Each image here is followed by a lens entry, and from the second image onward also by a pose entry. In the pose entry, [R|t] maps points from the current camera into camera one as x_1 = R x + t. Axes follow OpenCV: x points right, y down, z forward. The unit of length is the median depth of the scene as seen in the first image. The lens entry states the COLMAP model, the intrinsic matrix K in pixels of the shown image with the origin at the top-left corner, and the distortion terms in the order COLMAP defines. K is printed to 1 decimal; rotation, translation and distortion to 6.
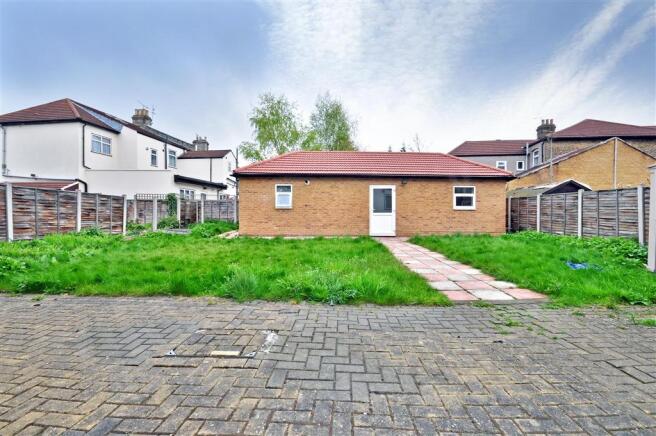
lens RADIAL K [[288.1, 0, 332.0], [0, 288.1, 214.3], [0, 0, 1]] dist [-0.002869, -0.006038]
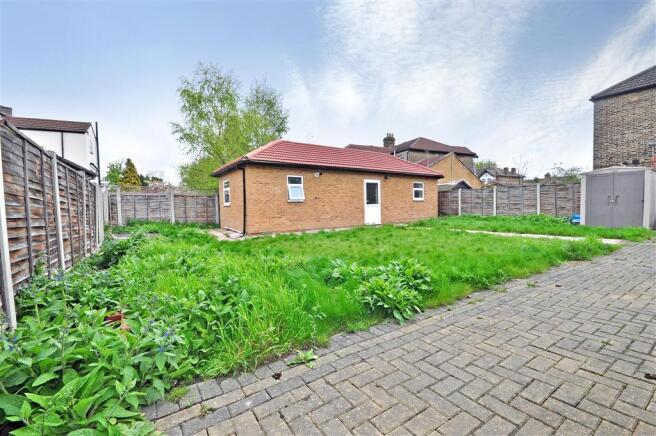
lens RADIAL K [[288.1, 0, 331.1], [0, 288.1, 219.6], [0, 0, 1]] dist [-0.002869, -0.006038]
pose [[0.811899, -0.050120, 0.581642, -0.614849], [0.031573, 0.998620, 0.041978, 0.002269], [-0.582943, -0.015717, 0.812361, 0.179925]]
